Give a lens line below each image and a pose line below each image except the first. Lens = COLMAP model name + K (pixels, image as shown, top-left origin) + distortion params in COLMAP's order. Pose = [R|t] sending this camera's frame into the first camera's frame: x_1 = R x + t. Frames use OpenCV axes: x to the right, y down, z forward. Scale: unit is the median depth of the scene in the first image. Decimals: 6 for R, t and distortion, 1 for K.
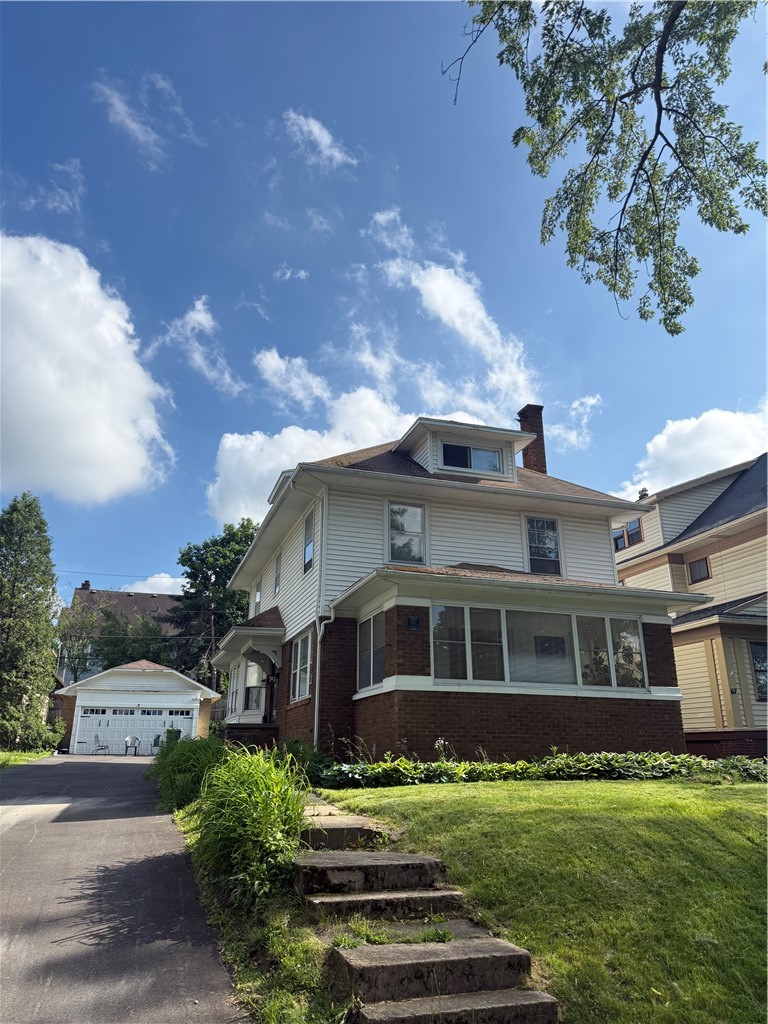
lens RADIAL K [[716.3, 0, 384.0], [0, 716.3, 510.9], [0, 0, 1]] dist [0.002931, 0.000331]
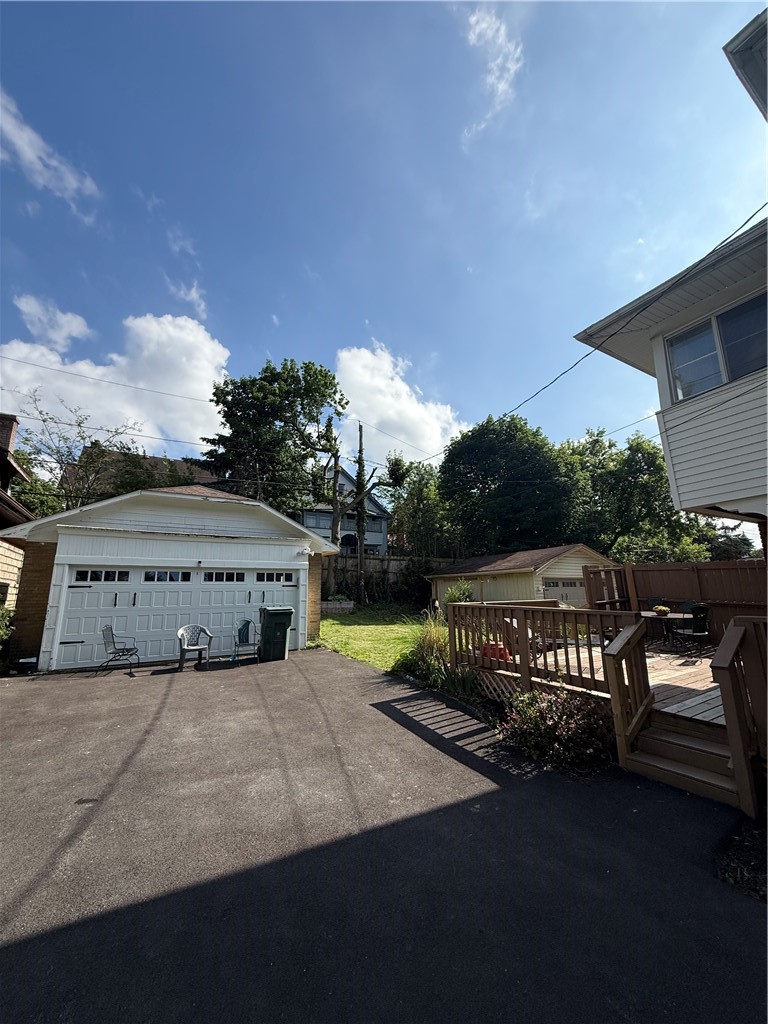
lens RADIAL K [[408.1, 0, 385.6], [0, 408.1, 512.6], [0, 0, 1]] dist [-0.001569, 0.000271]
pose [[0.976047, 0.030490, 0.215413, -0.275306], [-0.058971, 0.990141, 0.127052, 0.190051], [-0.209416, -0.136712, 0.968223, 0.692977]]
